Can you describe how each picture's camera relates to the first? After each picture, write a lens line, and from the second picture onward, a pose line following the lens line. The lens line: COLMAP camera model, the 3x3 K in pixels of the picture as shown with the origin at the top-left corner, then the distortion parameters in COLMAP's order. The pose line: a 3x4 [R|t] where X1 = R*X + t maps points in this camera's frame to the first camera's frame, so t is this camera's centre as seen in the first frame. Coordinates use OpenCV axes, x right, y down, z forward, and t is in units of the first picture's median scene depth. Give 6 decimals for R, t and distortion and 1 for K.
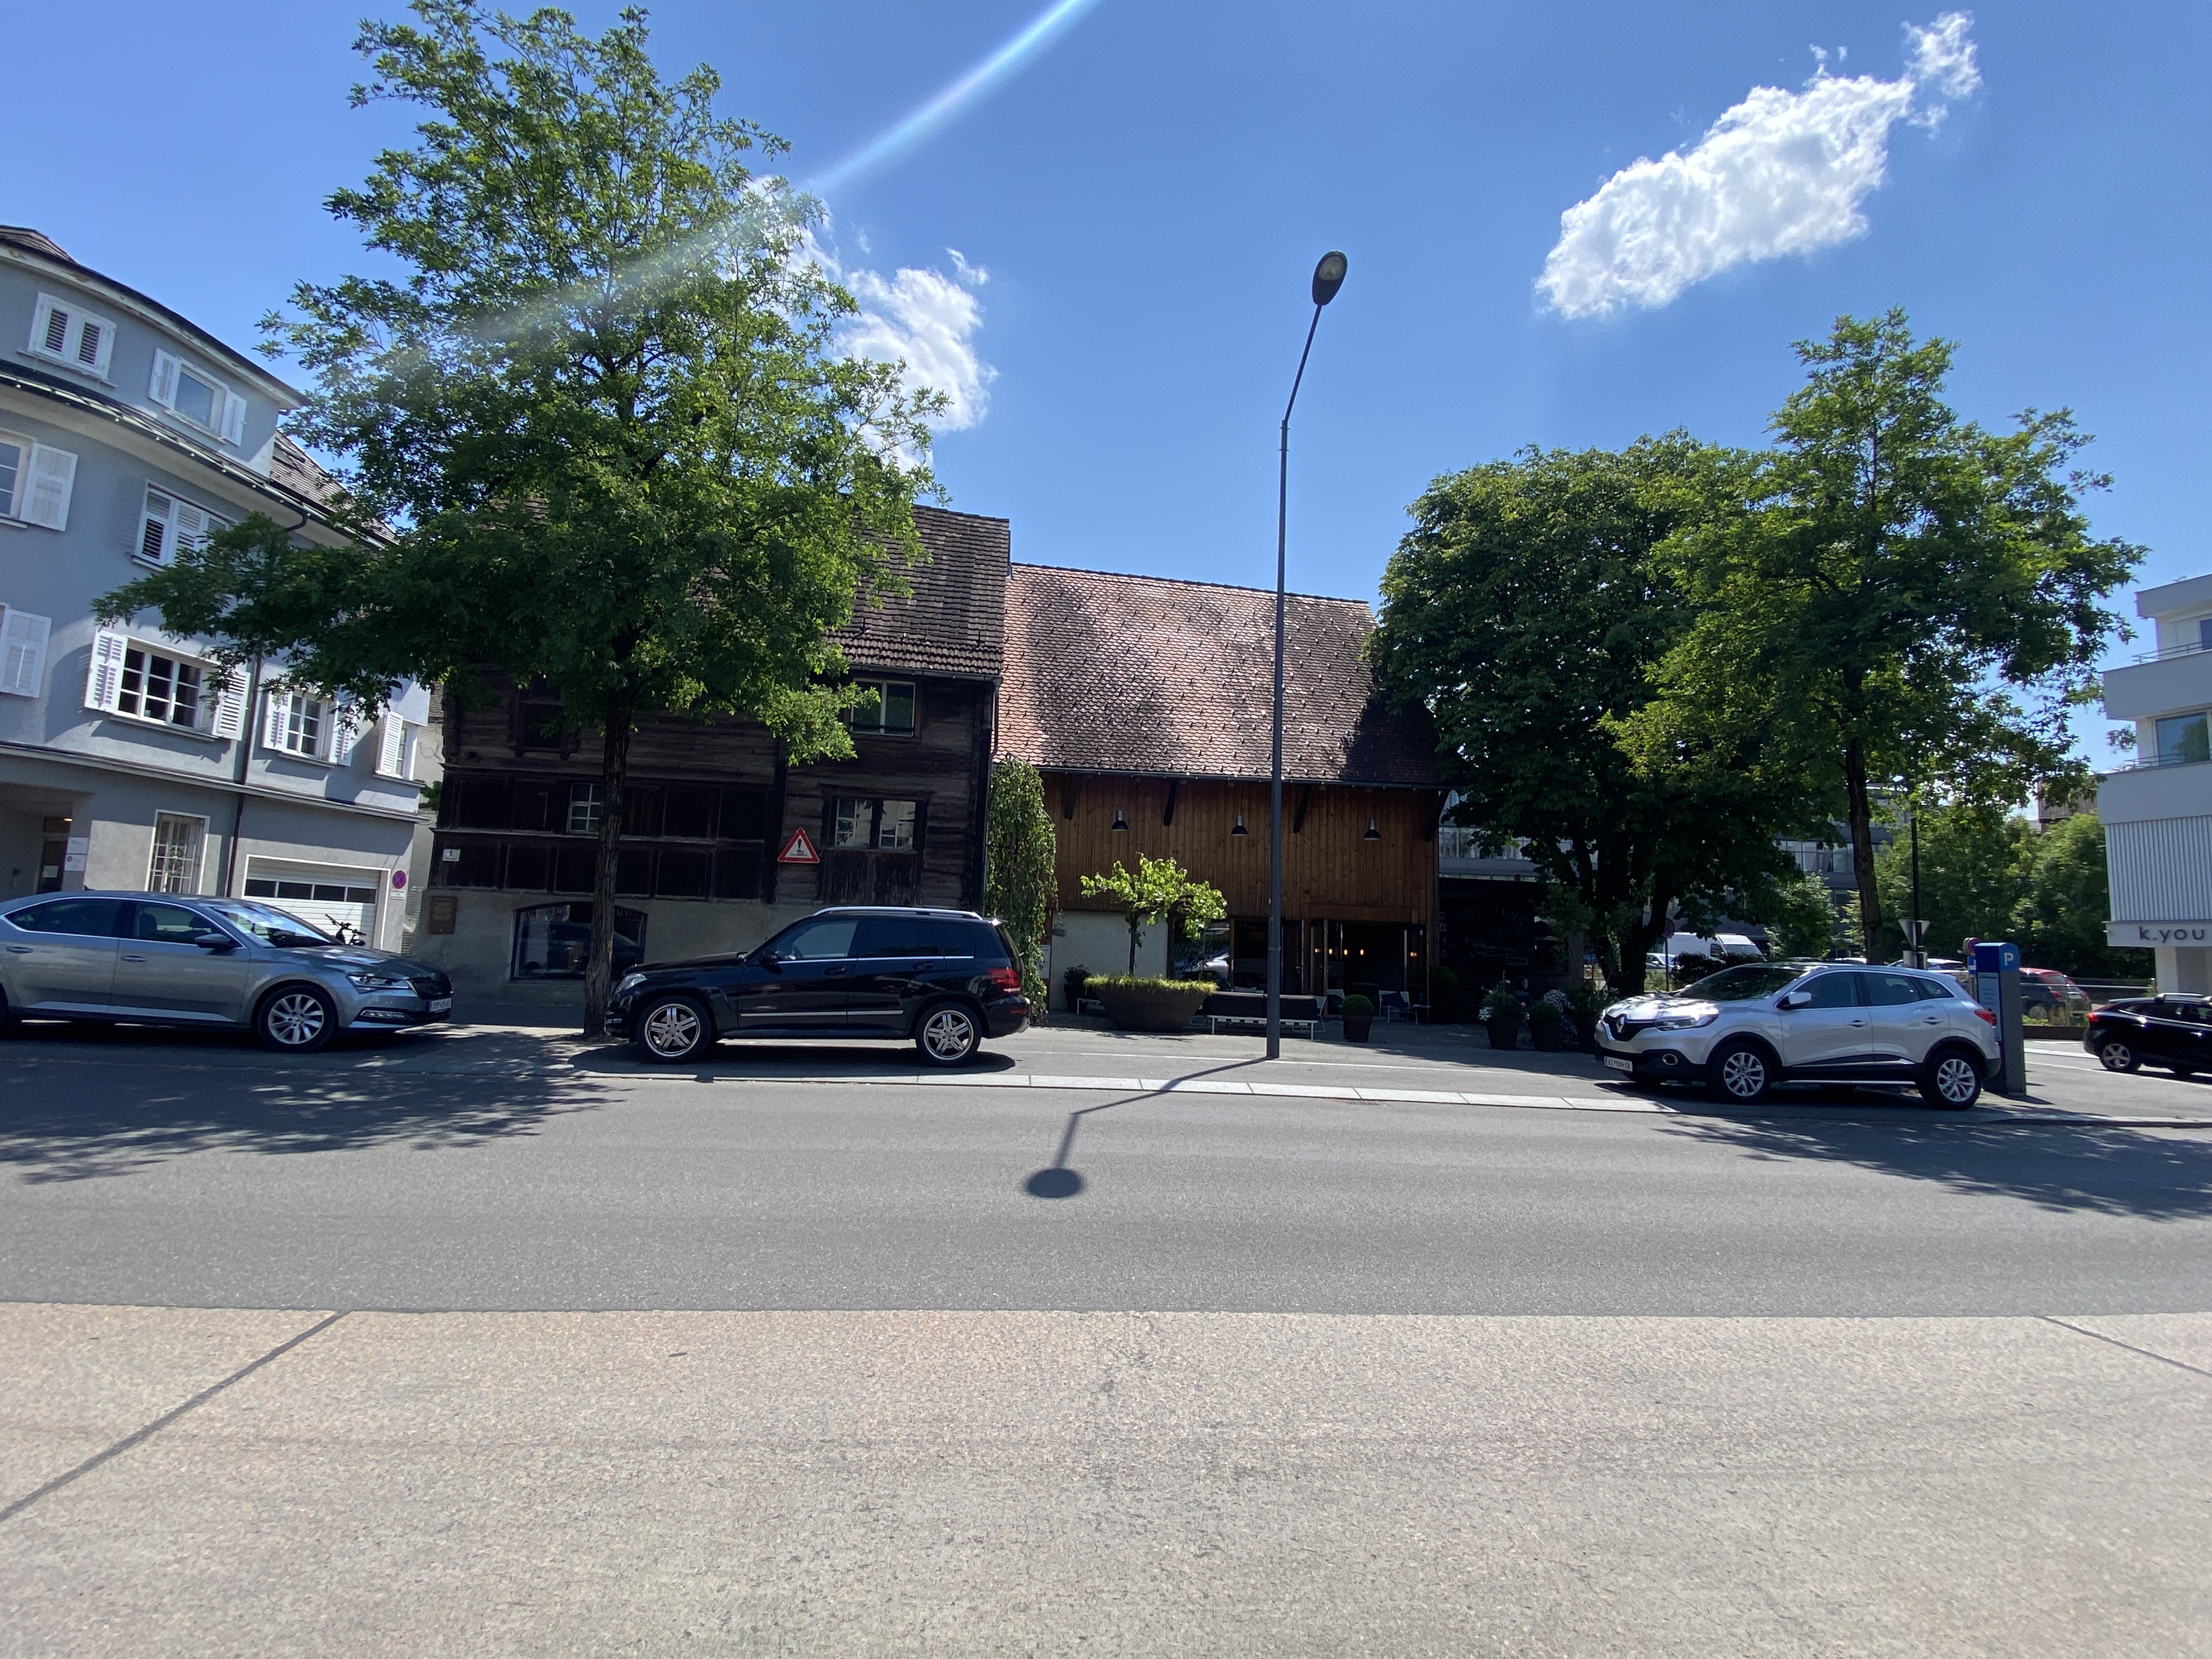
lens RADIAL K [[978.0, 0, 1103.0], [0, 978.0, 831.4], [0, 0, 1]] dist [-0.003234, -0.000289]
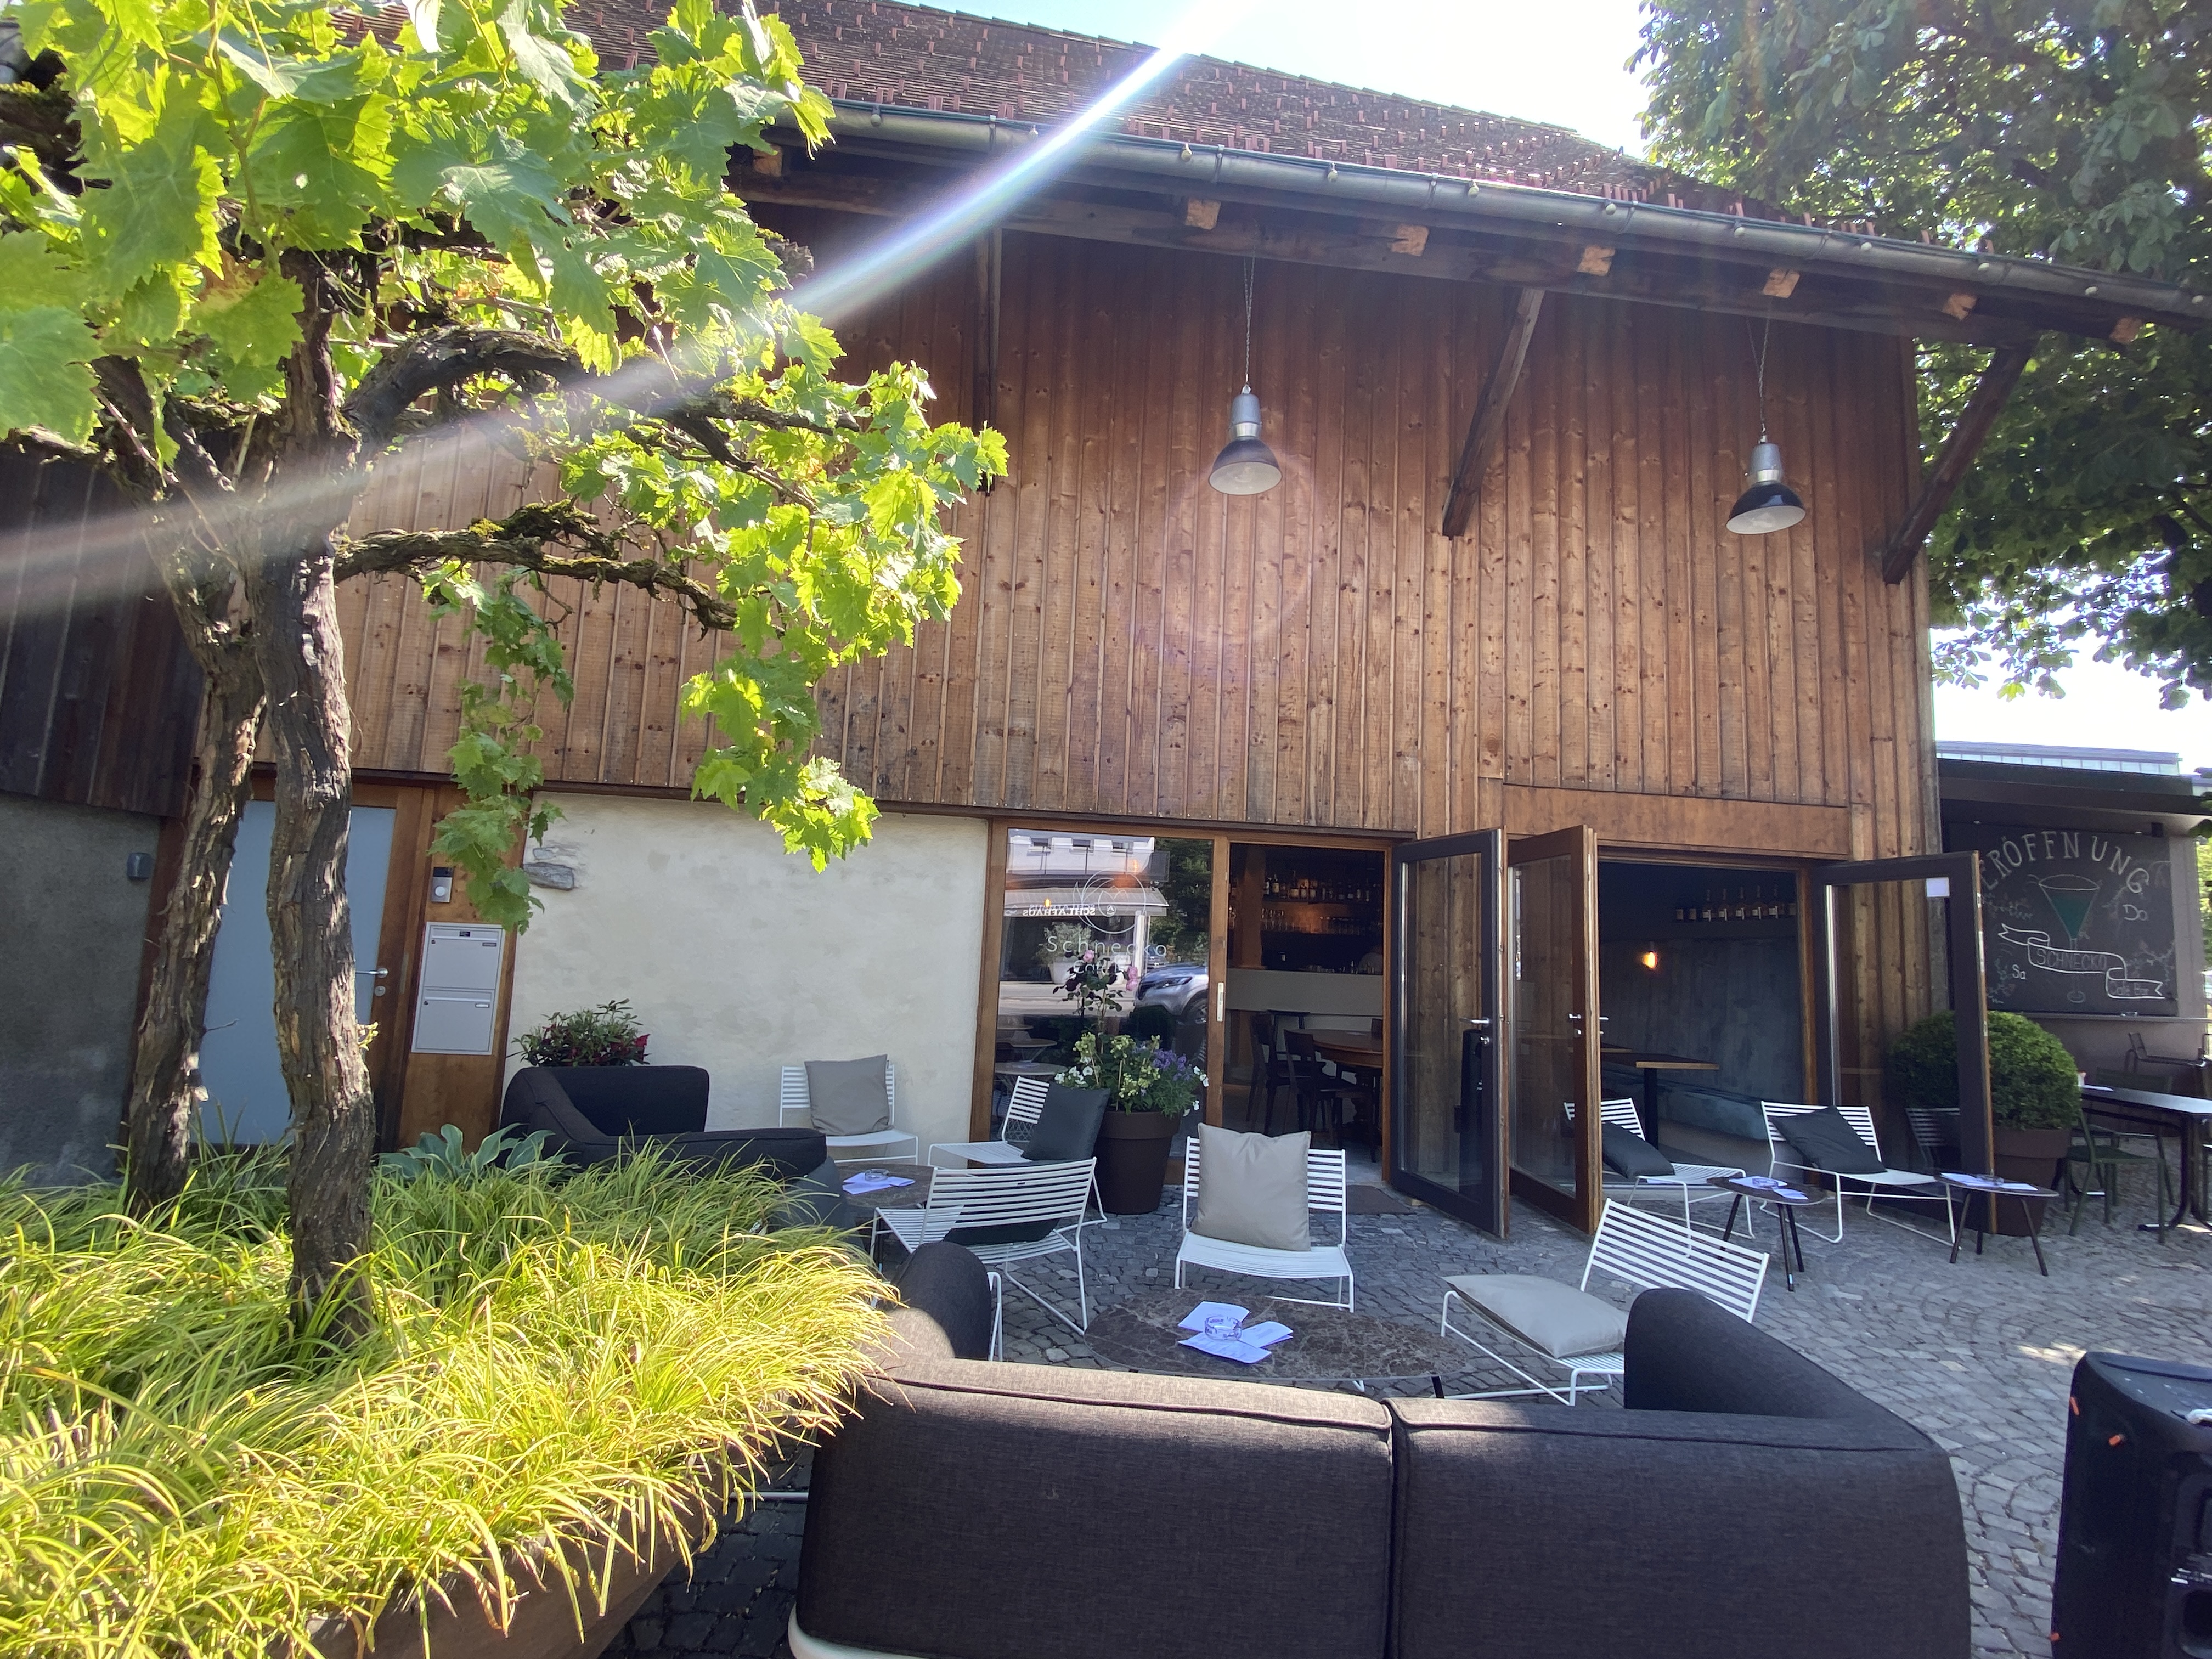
lens RADIAL K [[978.0, 0, 1109.4], [0, 978.0, 831.8], [0, 0, 1]] dist [-0.003234, -0.000289]
pose [[0.999828, 0.003501, -0.018211, 0.102536], [-0.003647, 0.999961, -0.008010, 0.088734], [0.018182, 0.008075, 0.999802, 0.710737]]
